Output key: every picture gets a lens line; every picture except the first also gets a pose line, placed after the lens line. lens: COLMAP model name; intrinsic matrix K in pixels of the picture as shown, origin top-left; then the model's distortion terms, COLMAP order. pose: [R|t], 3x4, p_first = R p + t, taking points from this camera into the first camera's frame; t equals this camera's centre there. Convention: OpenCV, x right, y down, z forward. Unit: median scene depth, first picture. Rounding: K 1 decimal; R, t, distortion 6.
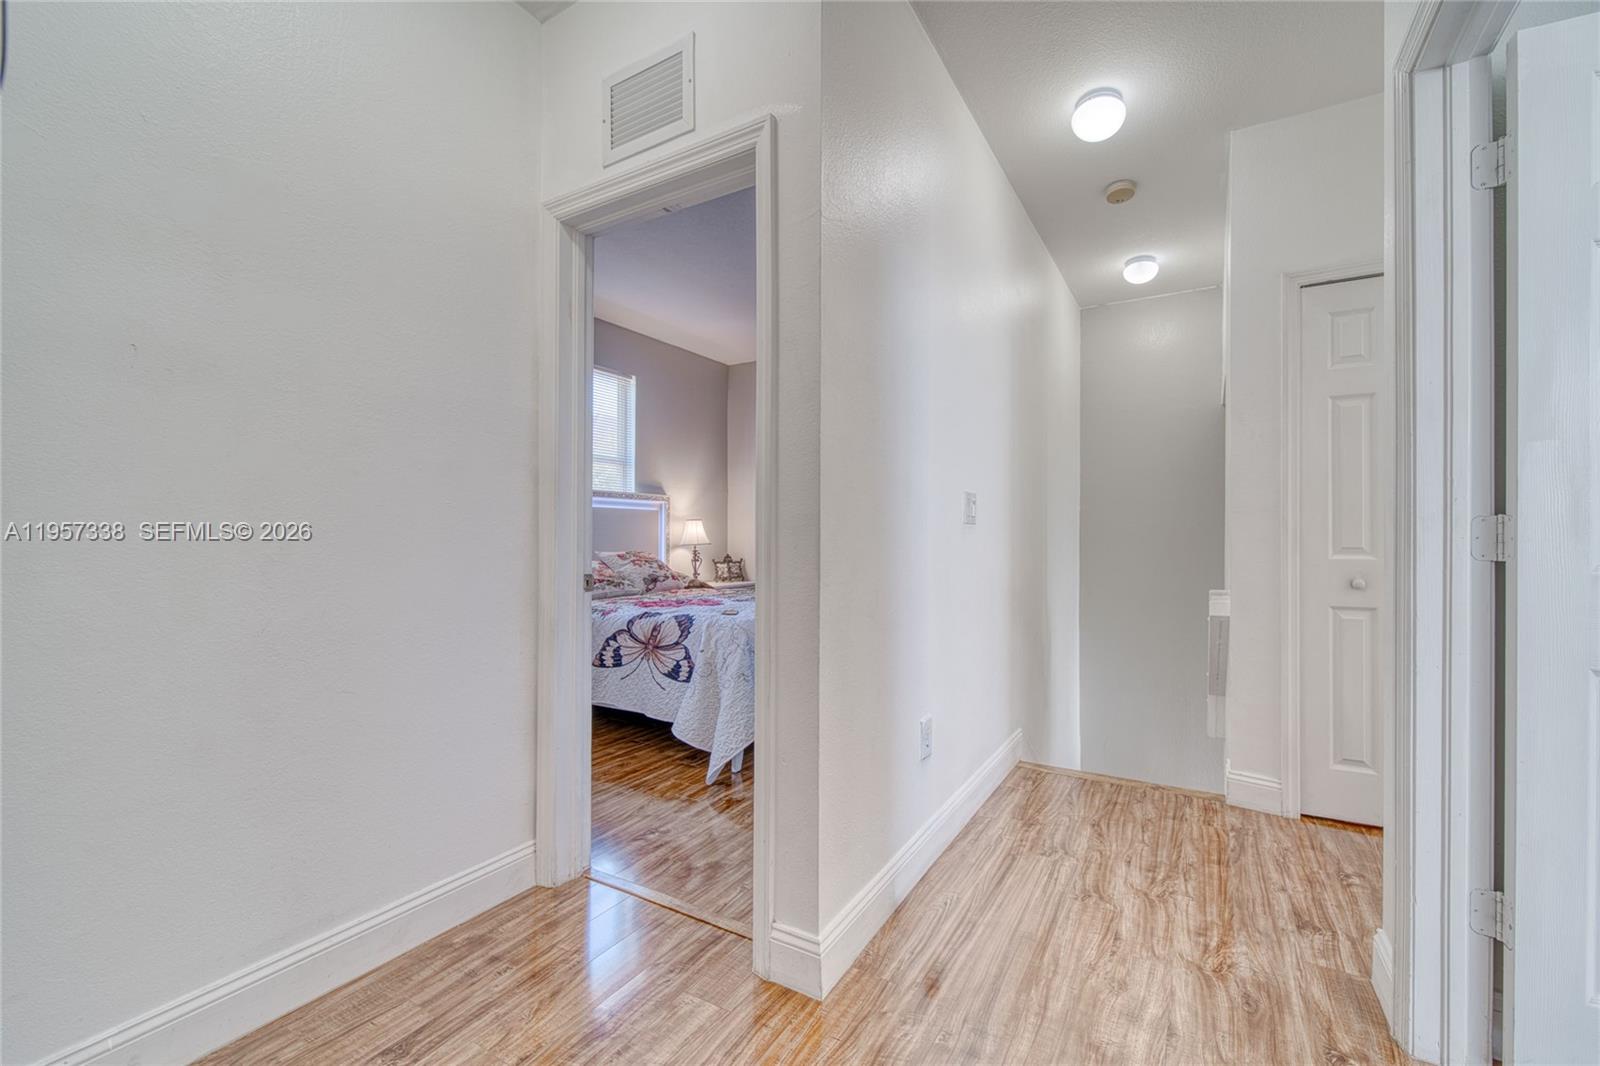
lens RADIAL K [[646.0, 0, 800.0], [0, 646.0, 533.0], [0, 0, 1]] dist [0.002018, 0.000231]
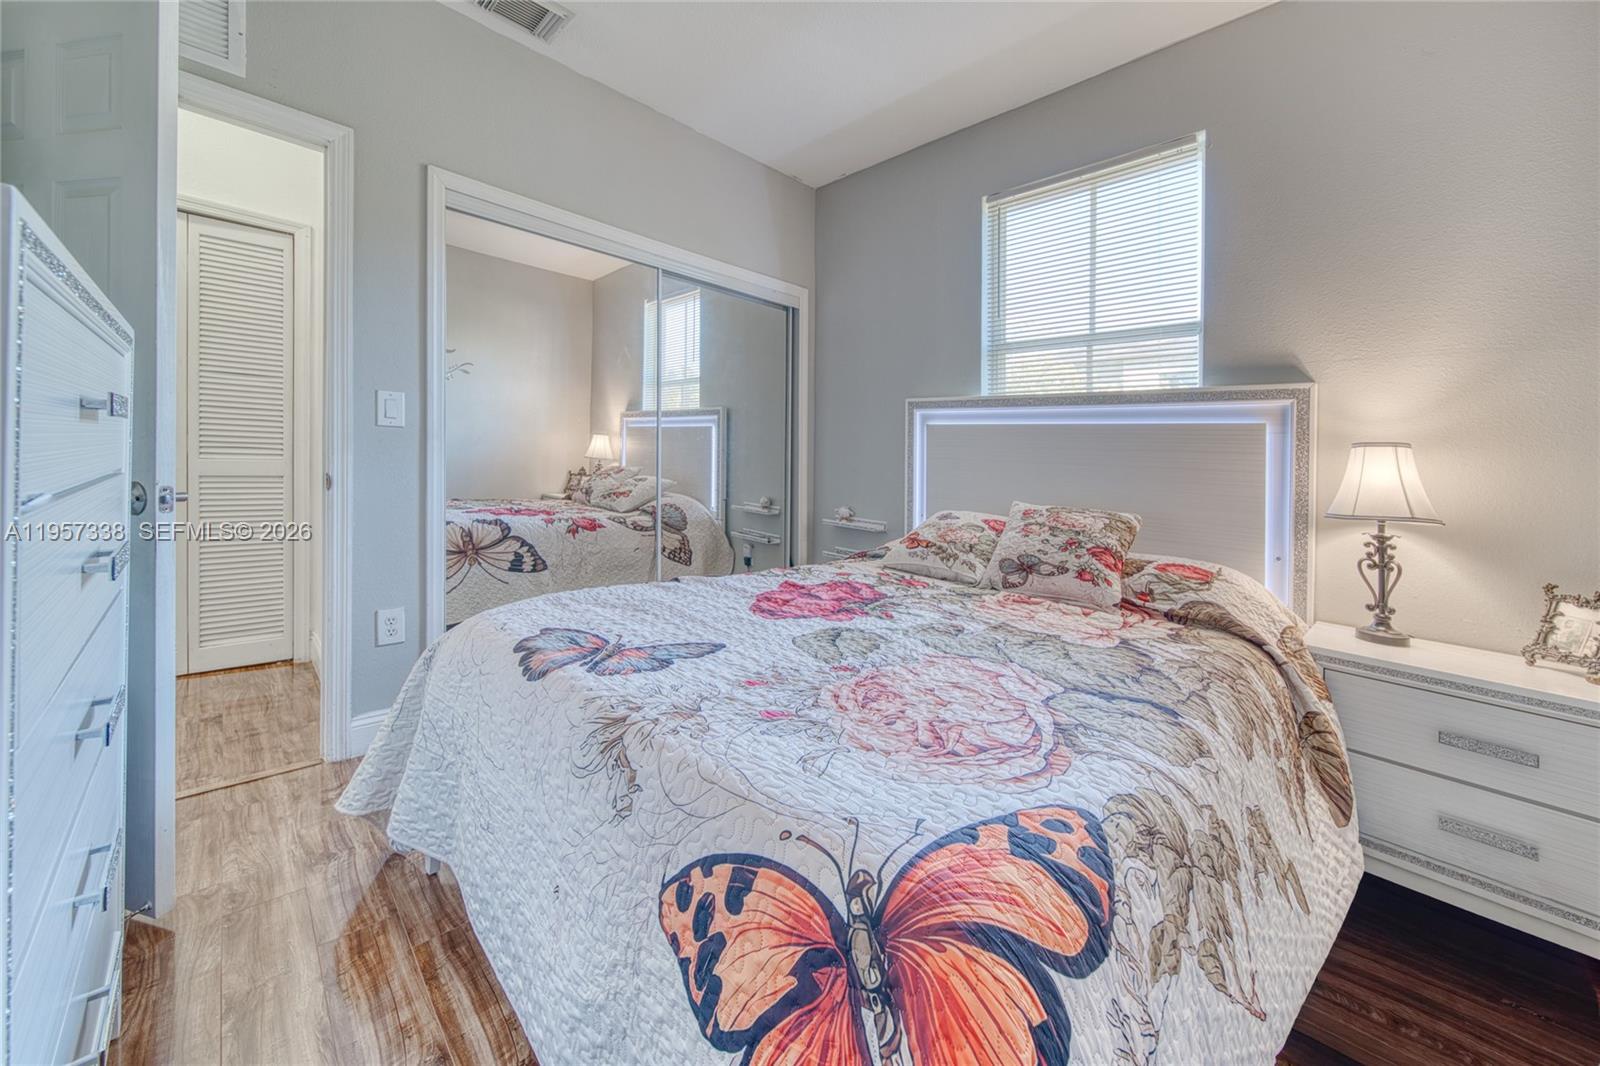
lens RADIAL K [[586.5, 0, 790.9], [0, 586.5, 513.3], [0, 0, 1]] dist [-0.000118, -0.000050]
pose [[-0.248593, 0.091862, -0.964242, 0.218924], [-0.026618, 0.994469, 0.101604, -0.008996], [0.968242, 0.050925, -0.244773, 0.811146]]
